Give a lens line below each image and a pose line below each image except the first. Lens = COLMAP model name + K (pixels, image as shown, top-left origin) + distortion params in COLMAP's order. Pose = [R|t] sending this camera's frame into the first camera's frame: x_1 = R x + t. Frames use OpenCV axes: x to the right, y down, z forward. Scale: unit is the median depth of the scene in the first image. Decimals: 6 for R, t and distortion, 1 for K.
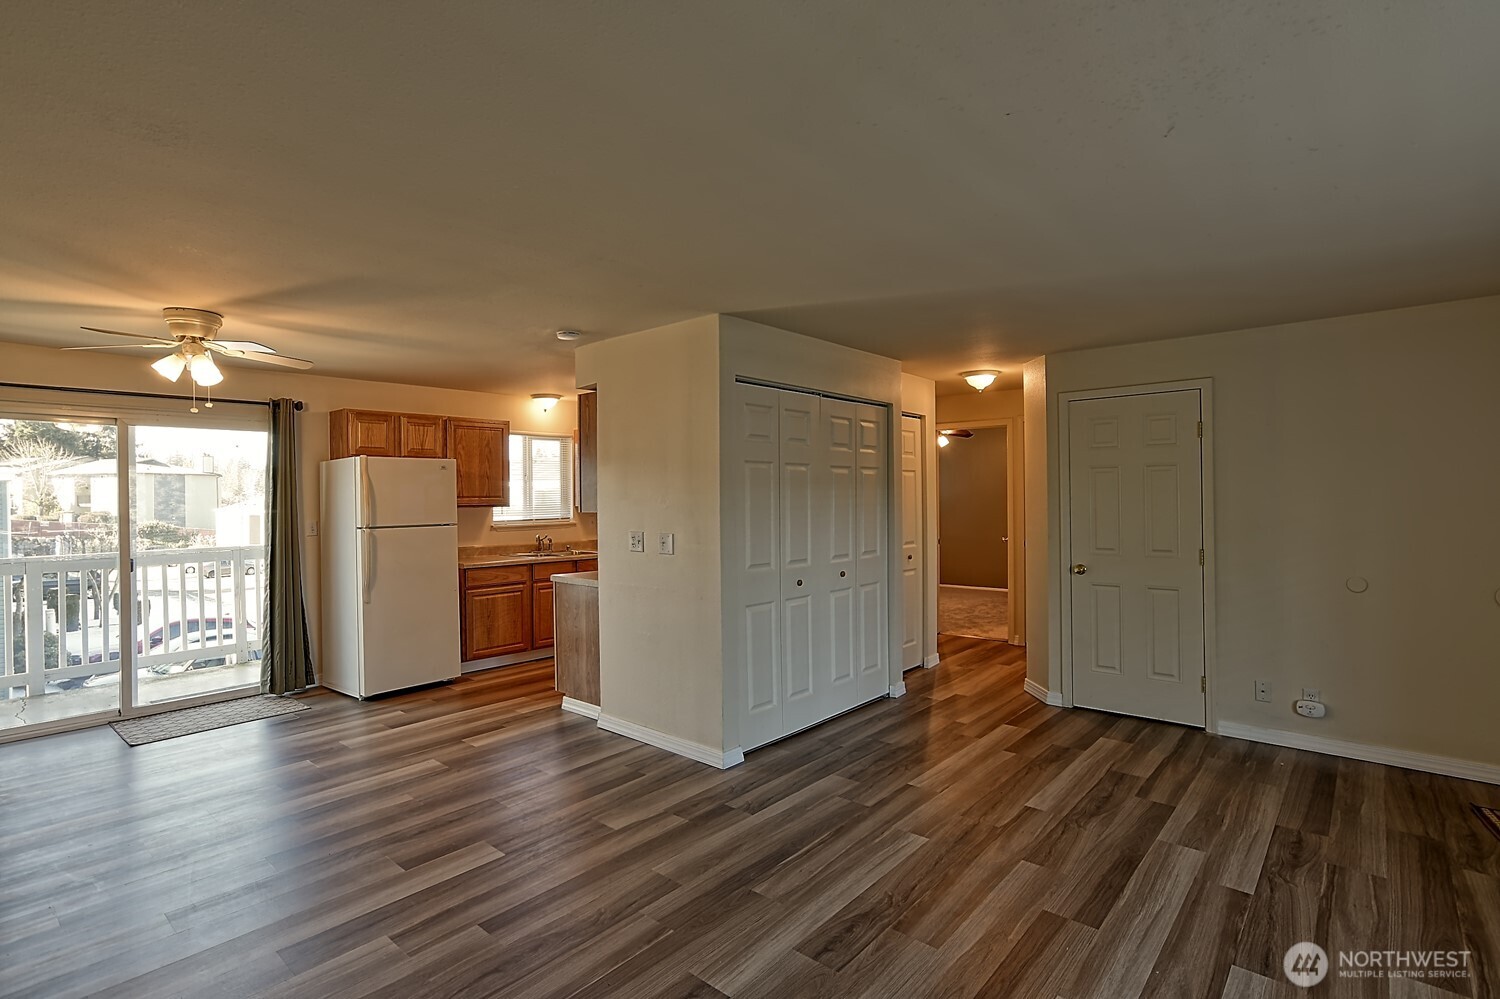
lens RADIAL K [[726.4, 0, 743.7], [0, 726.4, 500.2], [0, 0, 1]] dist [-0.006874, 0.003174]
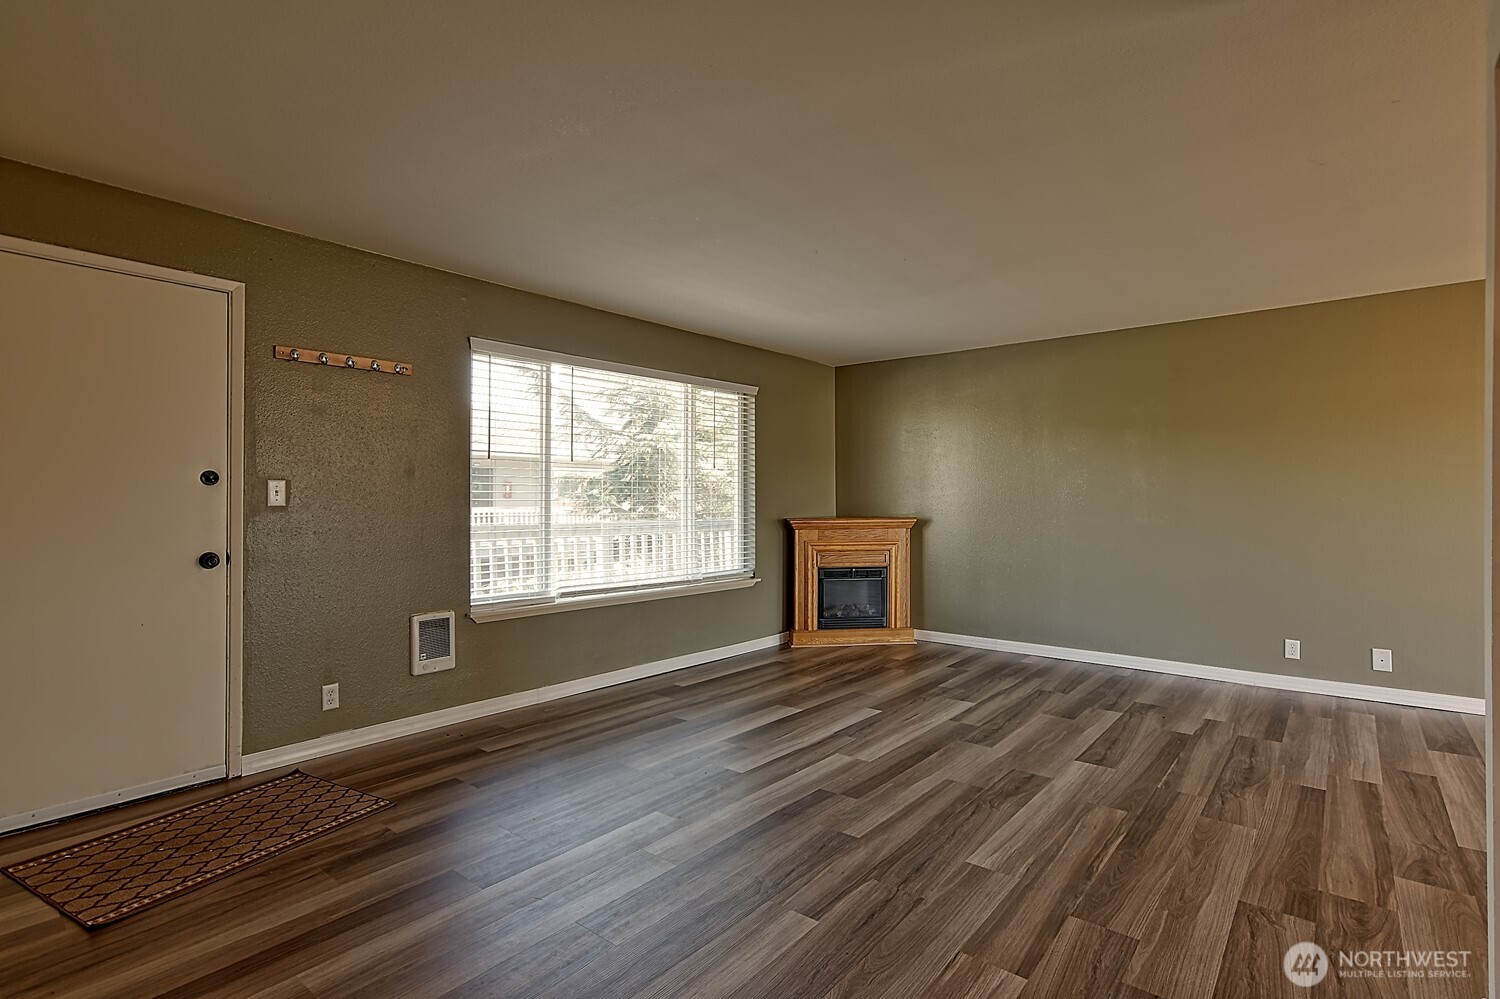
lens RADIAL K [[726.4, 0, 754.8], [0, 726.4, 496.1], [0, 0, 1]] dist [-0.006874, 0.003174]
pose [[-0.999129, 0.008720, -0.040801, 0.366093], [0.008532, 0.999952, 0.004787, 0.049195], [0.040841, 0.004435, -0.999156, 1.267583]]
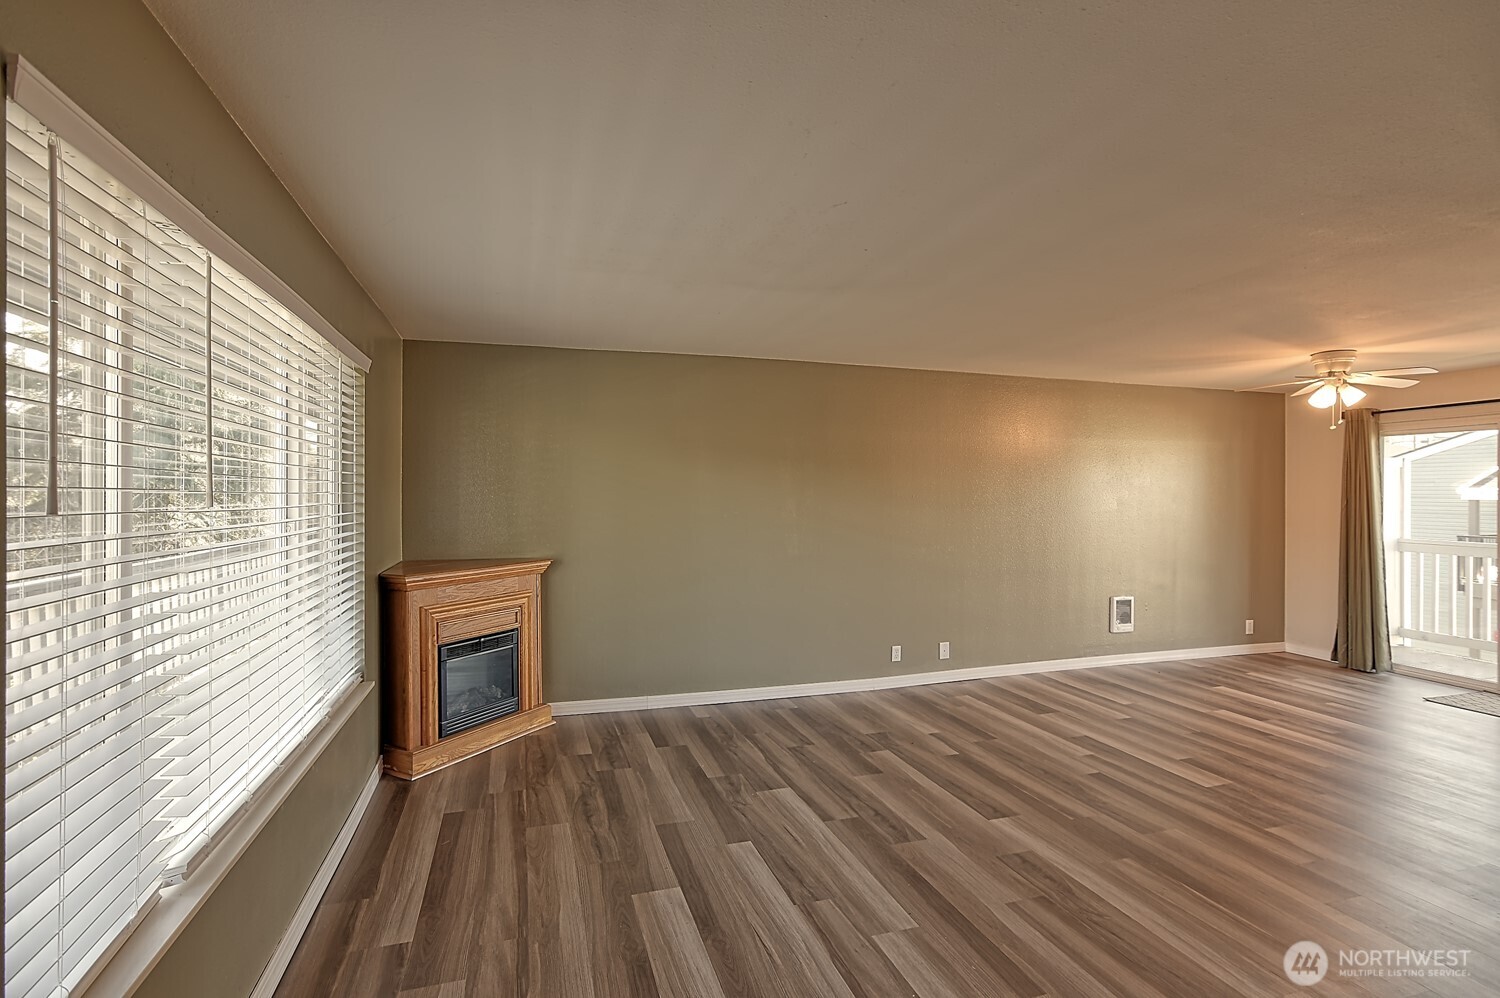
lens RADIAL K [[726.4, 0, 751.2], [0, 726.4, 499.5], [0, 0, 1]] dist [-0.006874, 0.003174]
pose [[-0.514286, 0.014367, -0.857499, 0.770290], [-0.004360, 0.999803, 0.019366, -0.010089], [0.857608, 0.013698, -0.514122, 0.672570]]
